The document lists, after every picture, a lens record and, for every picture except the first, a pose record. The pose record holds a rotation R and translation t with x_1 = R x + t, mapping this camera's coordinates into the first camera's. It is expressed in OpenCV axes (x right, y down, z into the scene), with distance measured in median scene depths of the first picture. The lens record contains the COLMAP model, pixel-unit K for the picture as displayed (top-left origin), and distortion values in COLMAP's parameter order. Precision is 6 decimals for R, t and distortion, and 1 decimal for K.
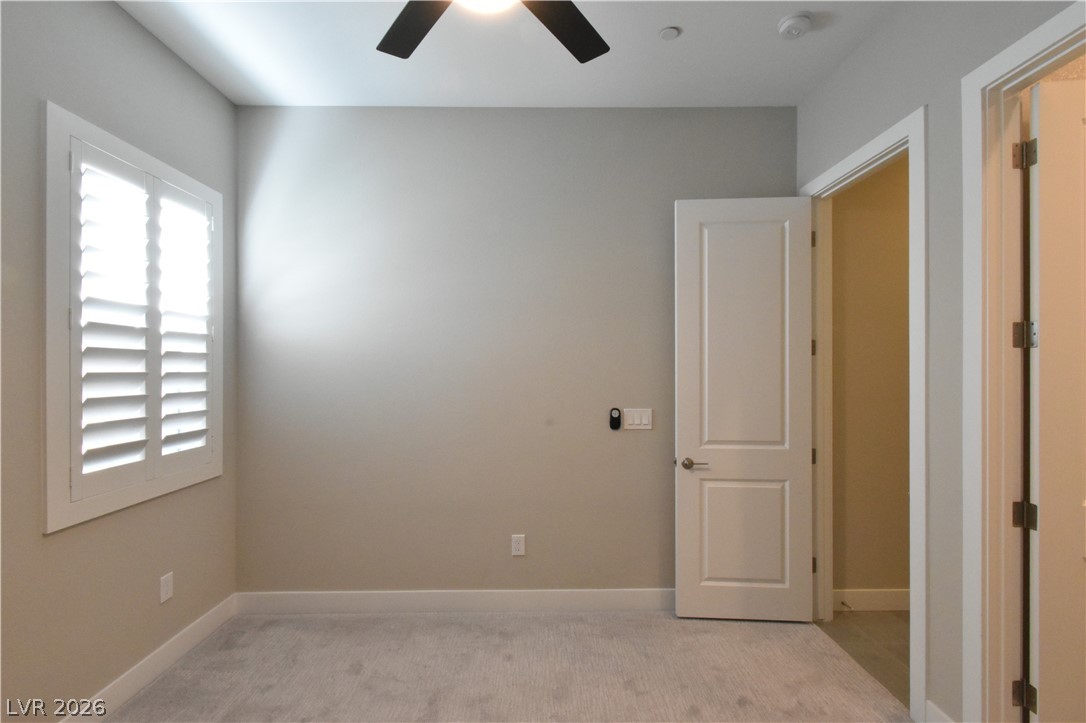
lens RADIAL K [[486.7, 0, 542.6], [0, 486.7, 364.7], [0, 0, 1]] dist [0.001848, -0.000013]
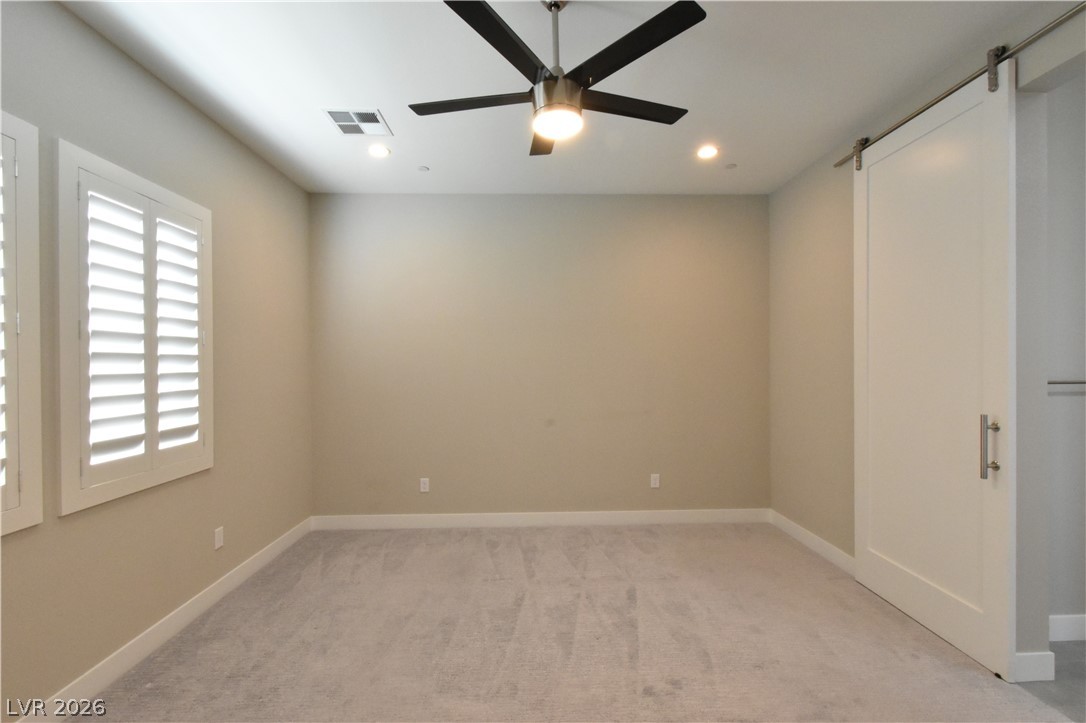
lens RADIAL K [[486.7, 0, 542.6], [0, 486.7, 364.7], [0, 0, 1]] dist [0.001848, -0.000013]
pose [[0.994223, -0.012062, 0.106653, -0.028185], [0.011281, 0.999905, 0.007922, -0.002272], [-0.106738, -0.006673, 0.994265, -0.217658]]
